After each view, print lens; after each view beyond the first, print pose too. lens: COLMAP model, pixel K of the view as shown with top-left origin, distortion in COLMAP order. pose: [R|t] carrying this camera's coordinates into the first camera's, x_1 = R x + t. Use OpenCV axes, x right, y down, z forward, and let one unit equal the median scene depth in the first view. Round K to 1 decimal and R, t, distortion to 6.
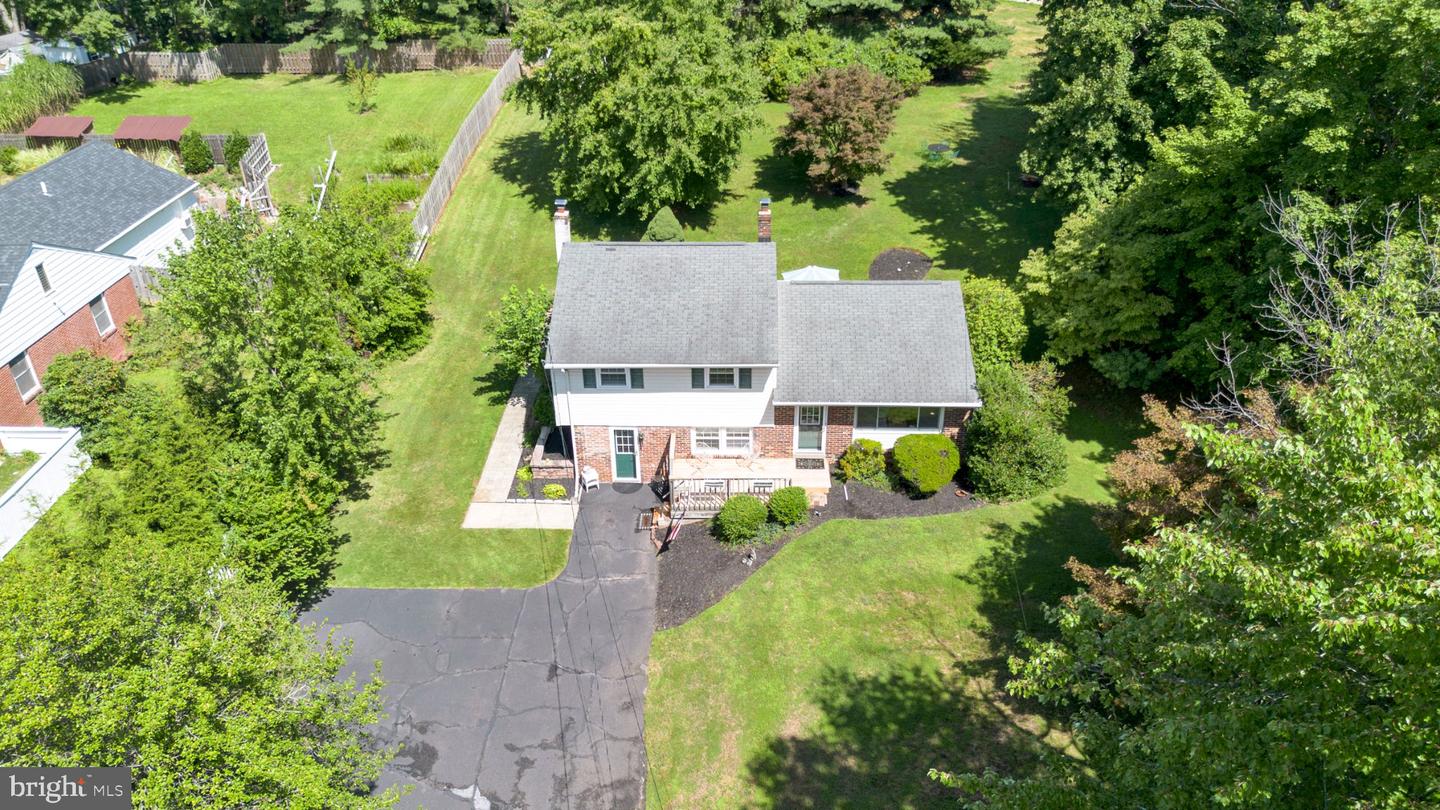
lens RADIAL K [[1071.6, 0, 718.4], [0, 1071.6, 412.0], [0, 0, 1]] dist [0.043277, -0.013766]
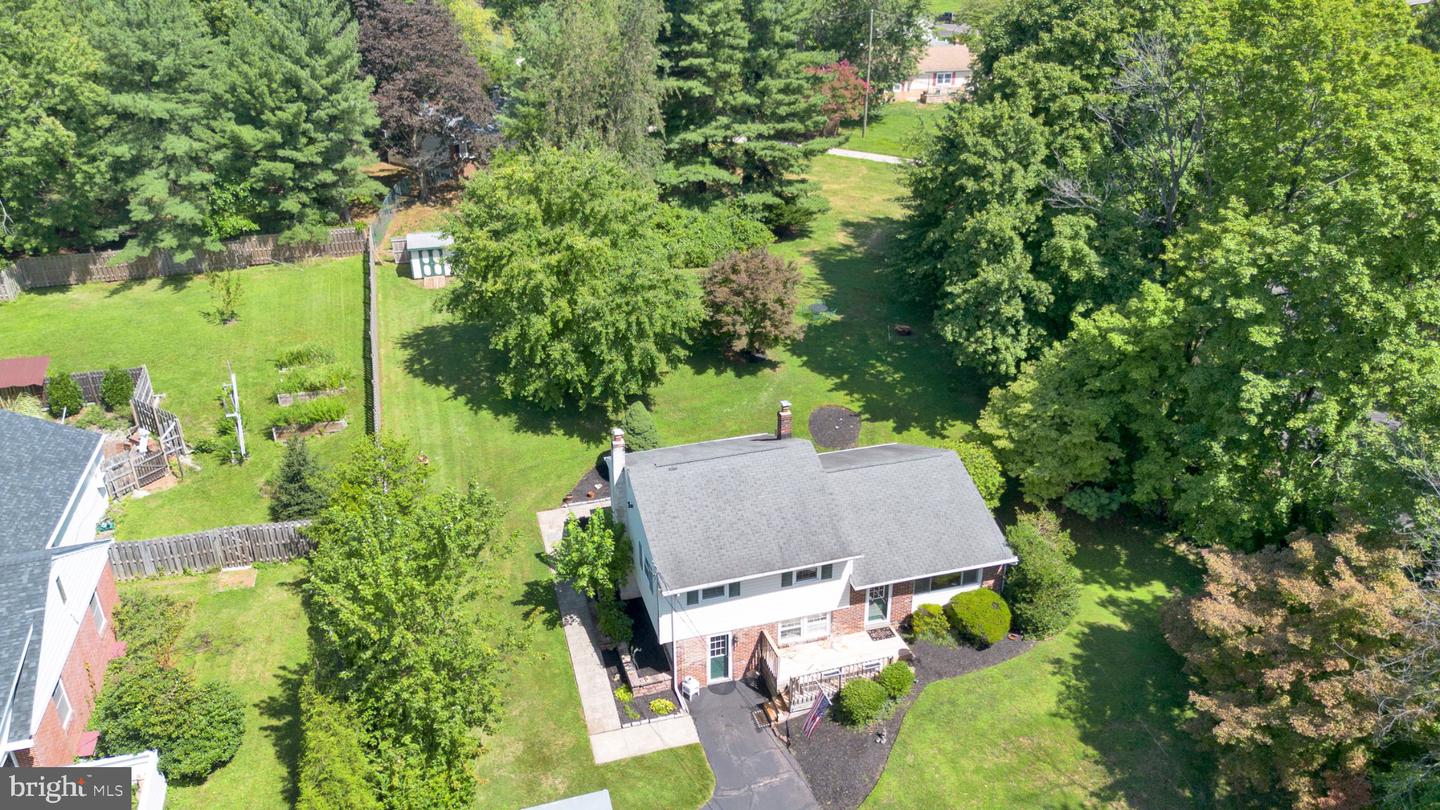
lens RADIAL K [[1071.6, 0, 716.7], [0, 1071.6, 400.0], [0, 0, 1]] dist [0.043277, -0.013766]
pose [[0.944241, -0.130428, 0.302321, -0.343300], [0.154786, 0.986247, -0.057955, -0.137952], [-0.290604, 0.101519, 0.951443, -0.046746]]
